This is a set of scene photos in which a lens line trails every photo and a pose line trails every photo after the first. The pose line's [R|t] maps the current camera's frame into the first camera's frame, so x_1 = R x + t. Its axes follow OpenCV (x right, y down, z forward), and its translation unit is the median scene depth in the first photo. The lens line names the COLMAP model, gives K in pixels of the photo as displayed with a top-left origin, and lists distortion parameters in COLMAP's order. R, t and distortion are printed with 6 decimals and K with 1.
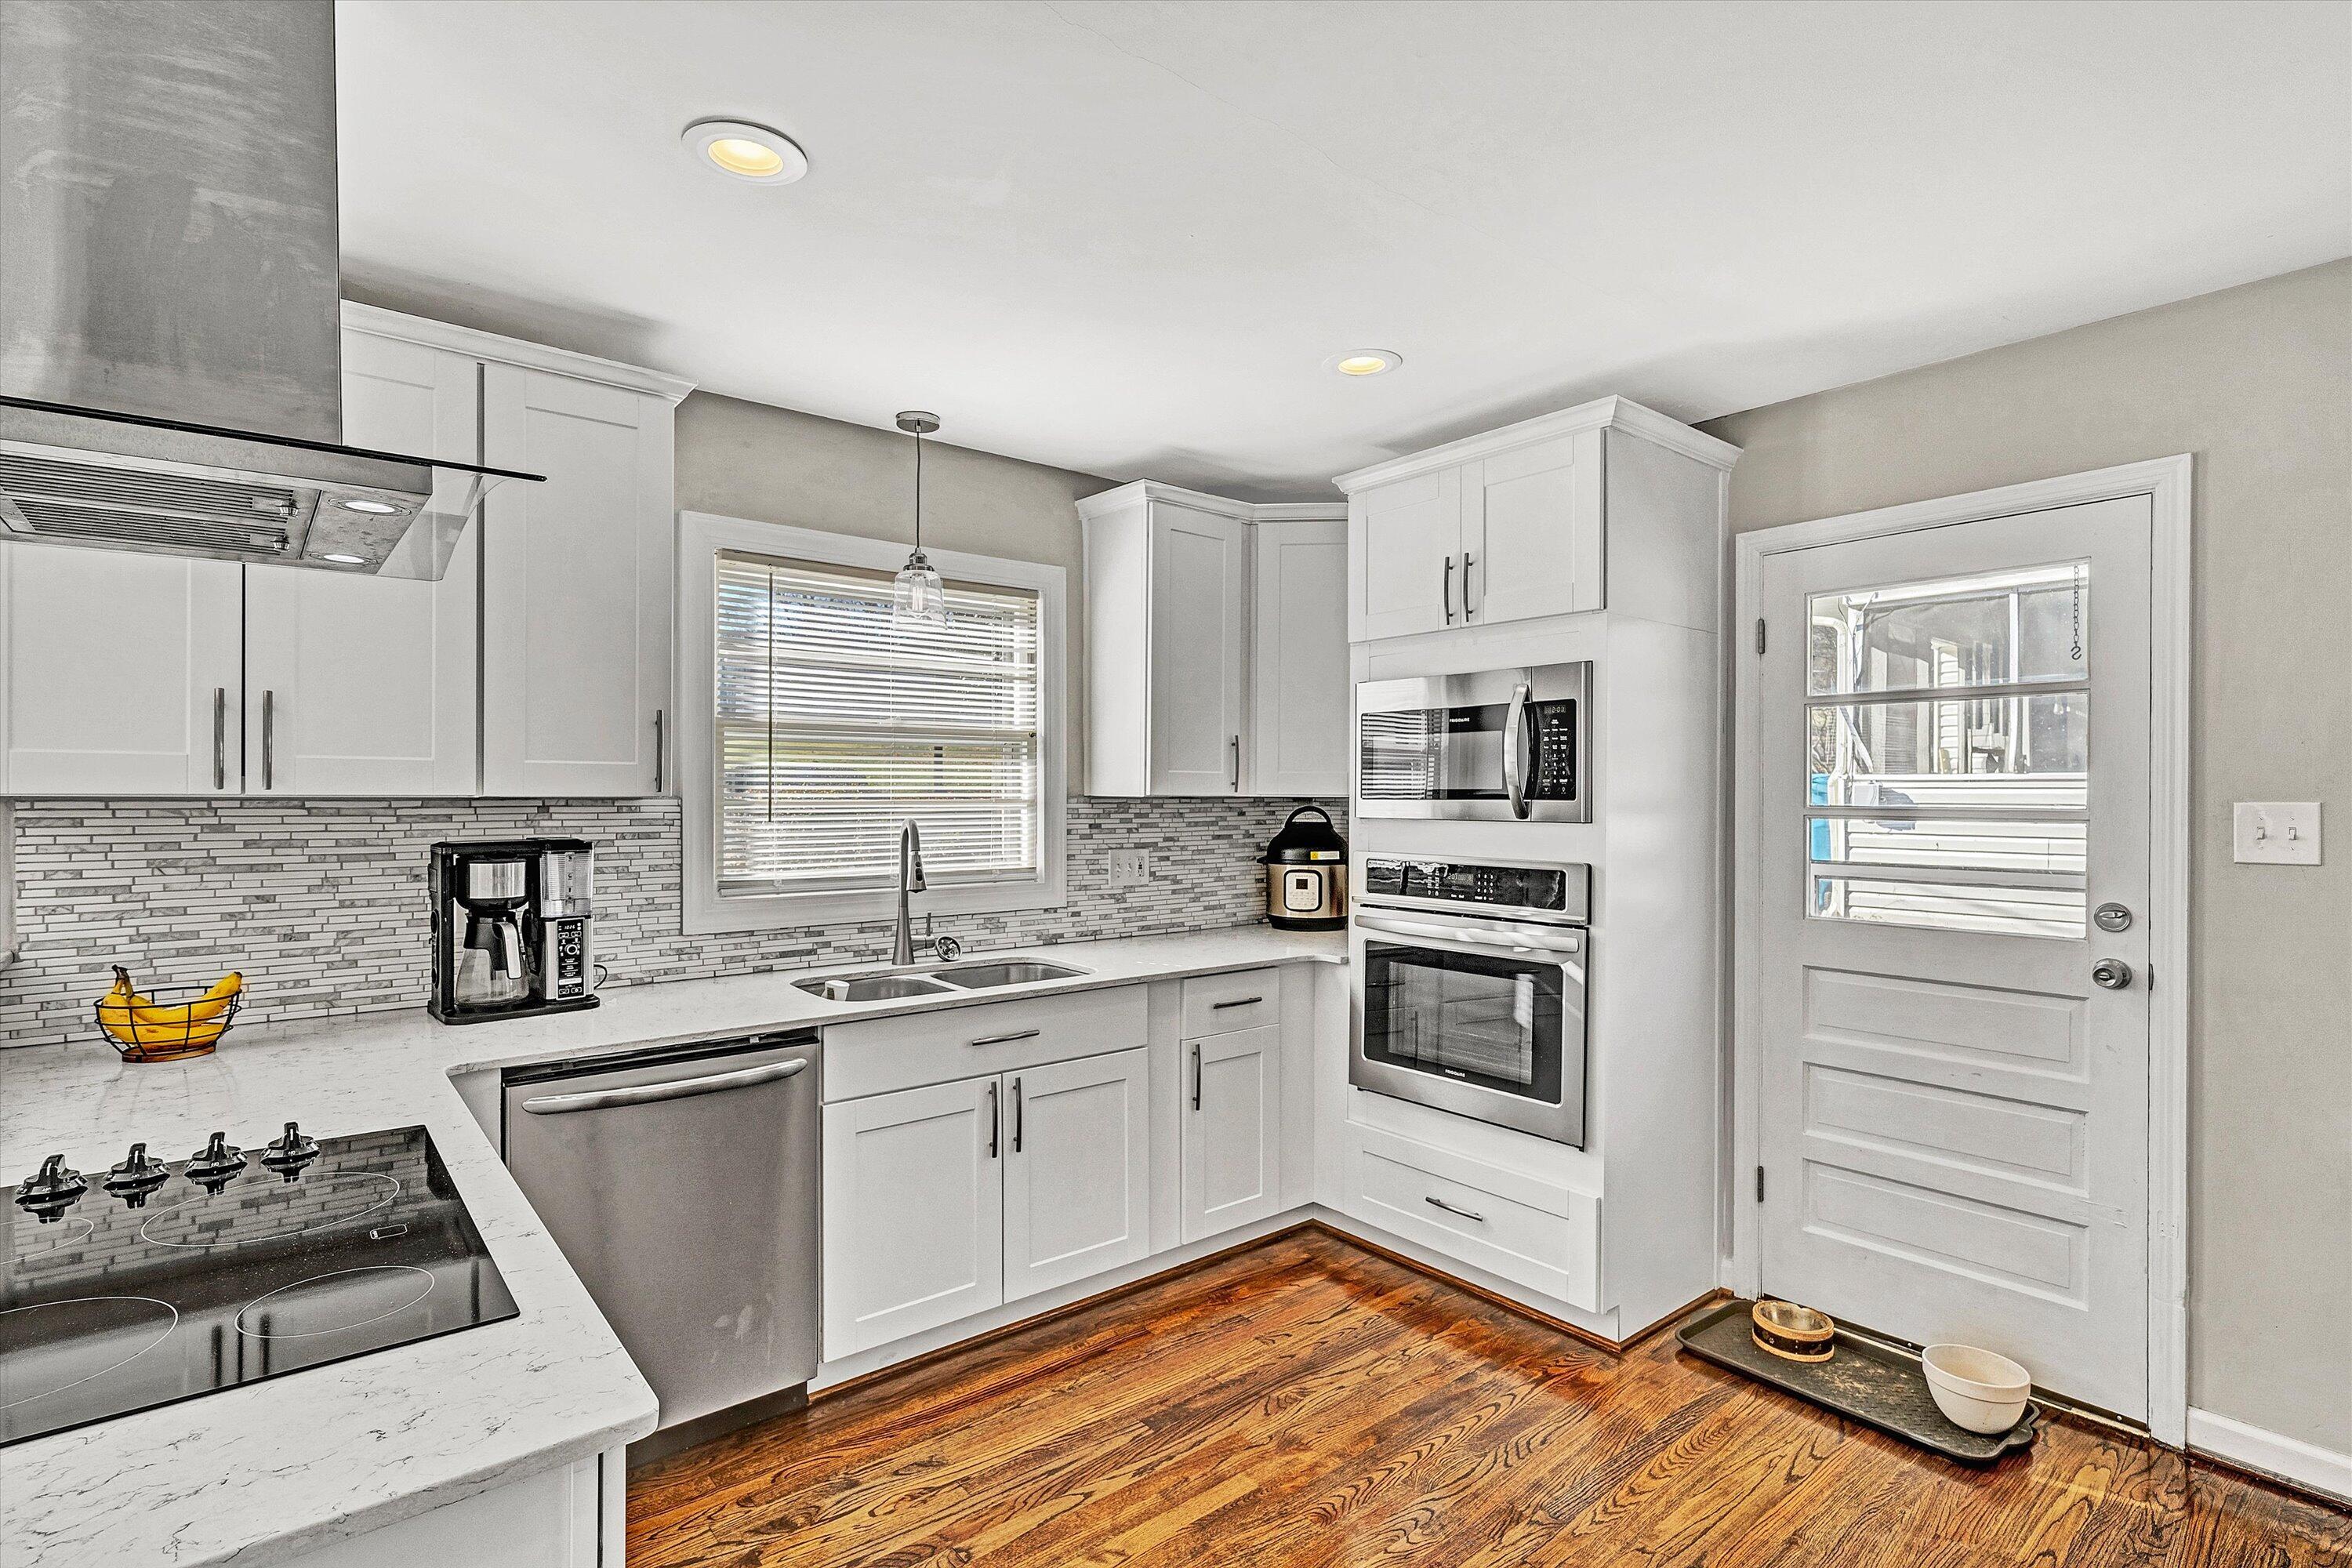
lens RADIAL K [[1136.3, 0, 1177.3], [0, 1136.3, 791.7], [0, 0, 1]] dist [0.000169, -0.000006]
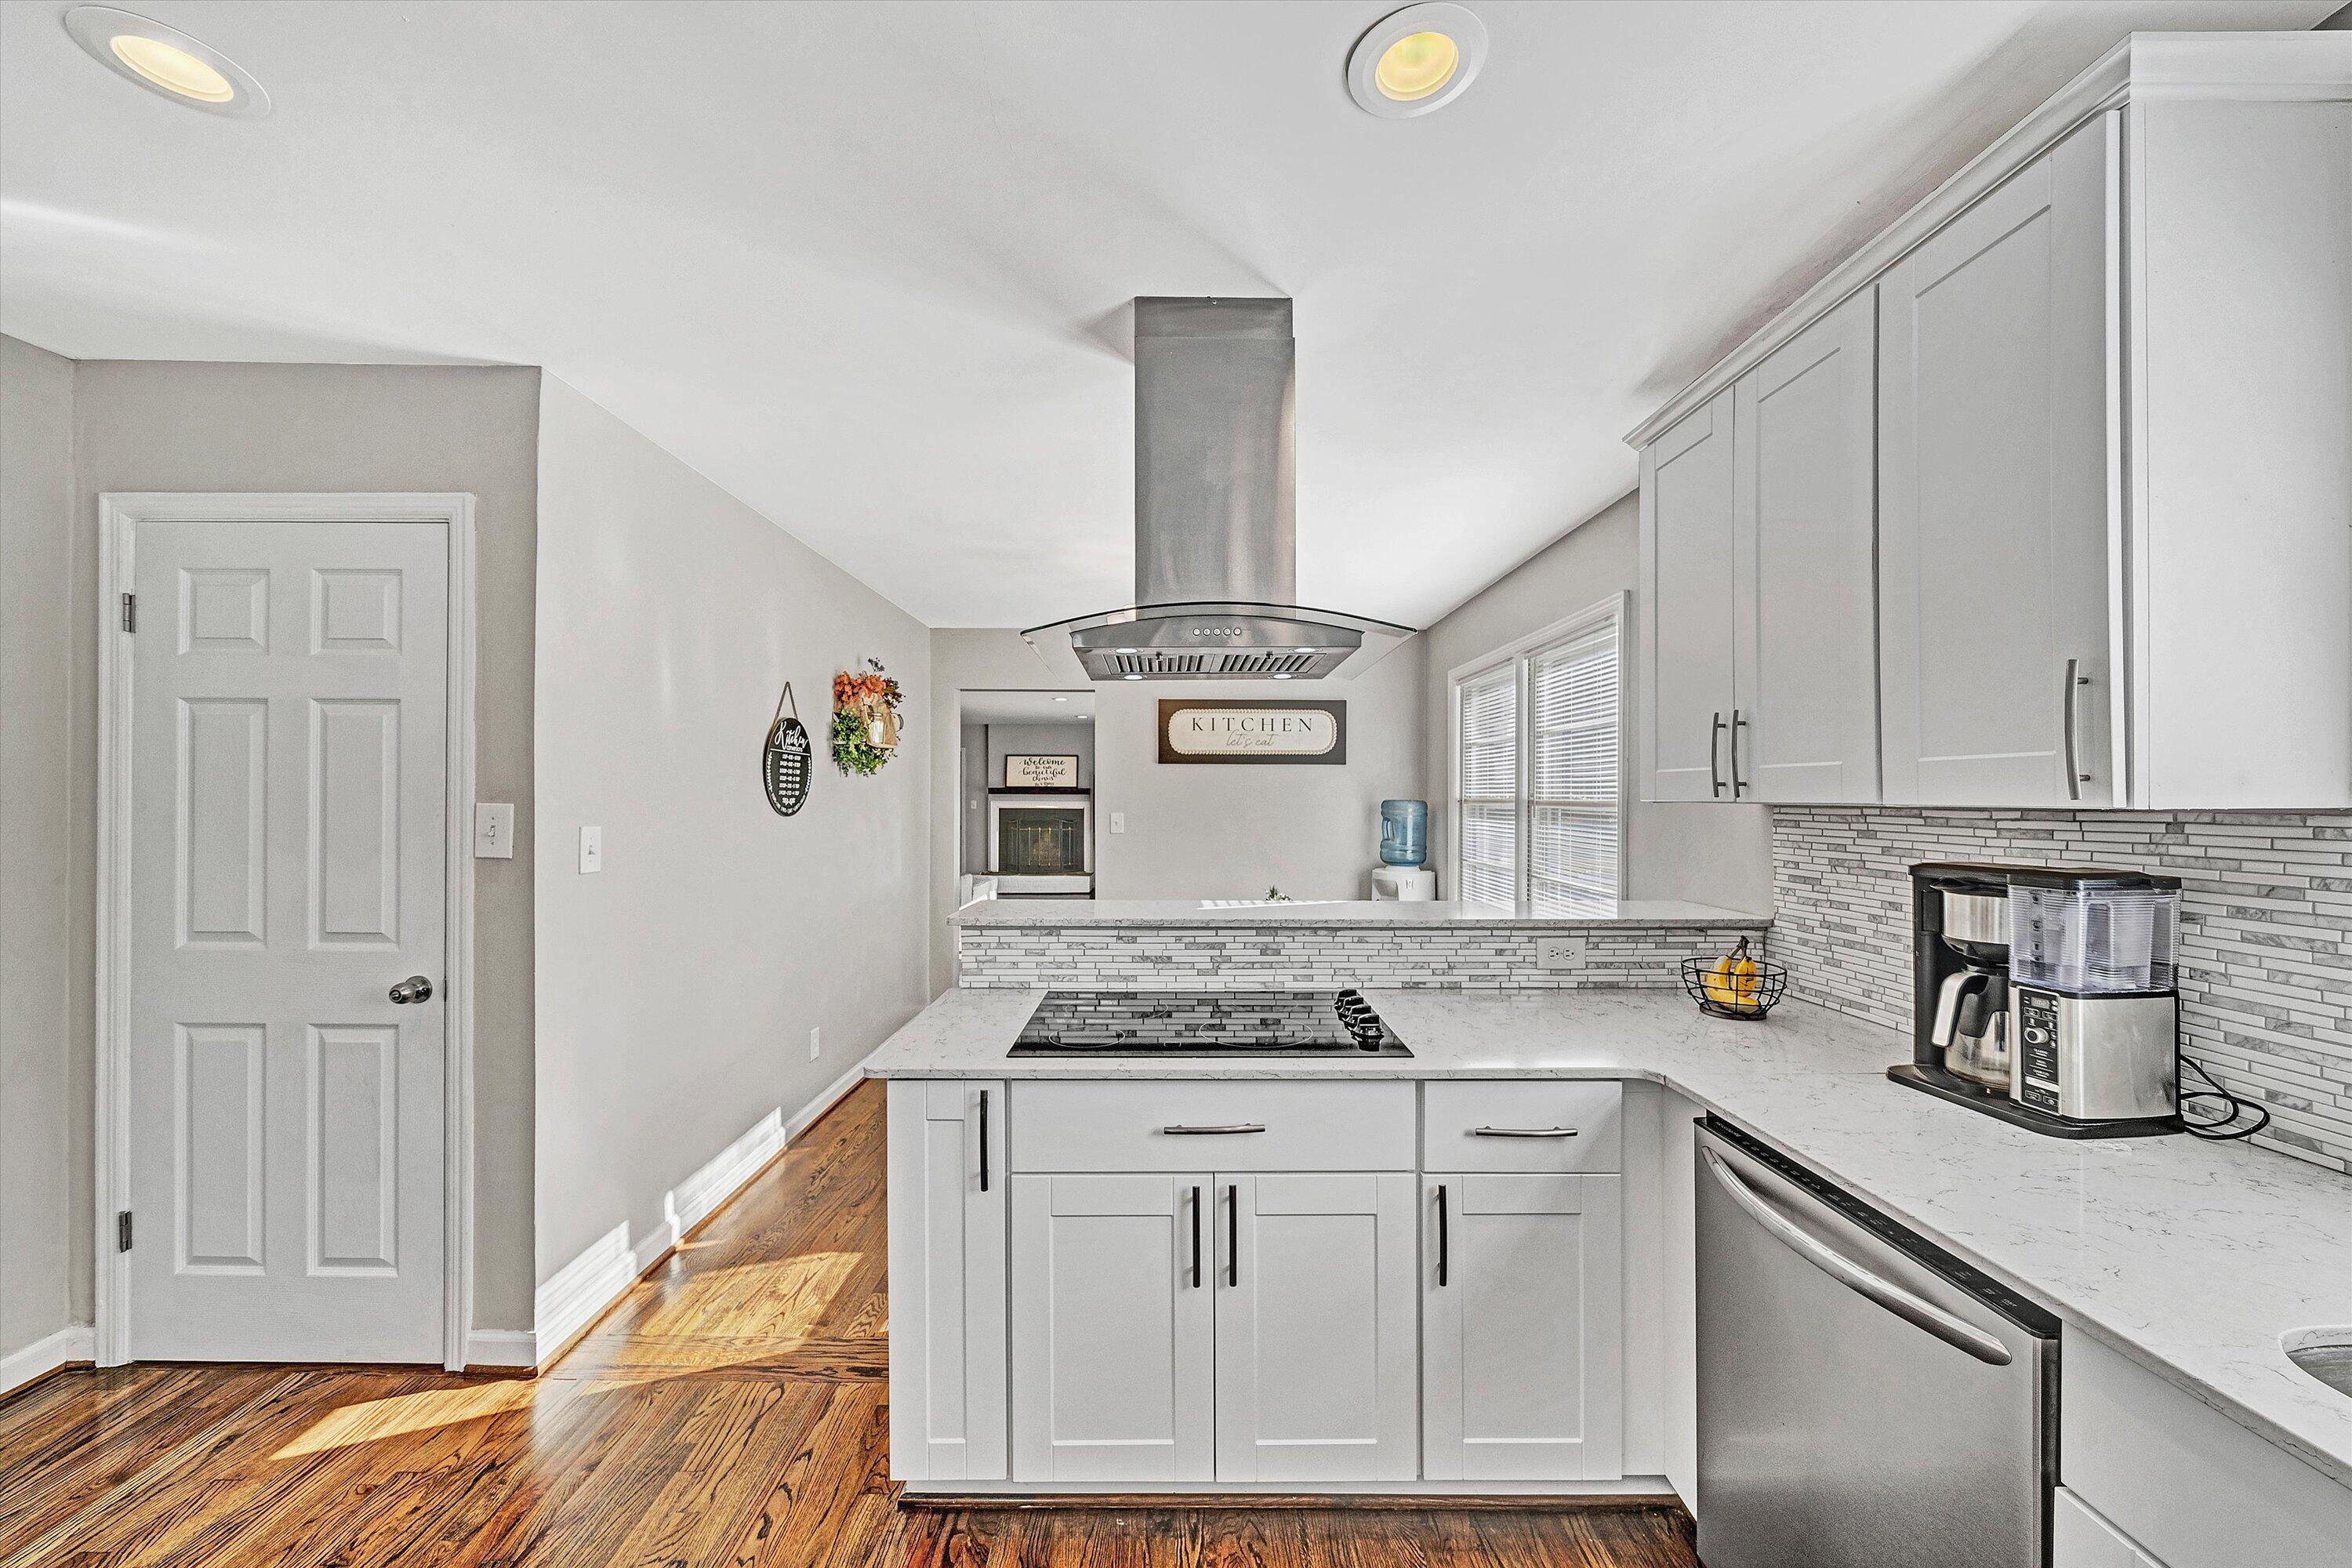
lens RADIAL K [[869.5, 0, 1178.3], [0, 869.5, 792.8], [0, 0, 1]] dist [-0.000494, -0.000025]
pose [[-0.629308, -0.003638, -0.777148, 0.206981], [0.002213, 0.999977, -0.006473, -0.002981], [0.777153, -0.005794, -0.629285, 1.041745]]
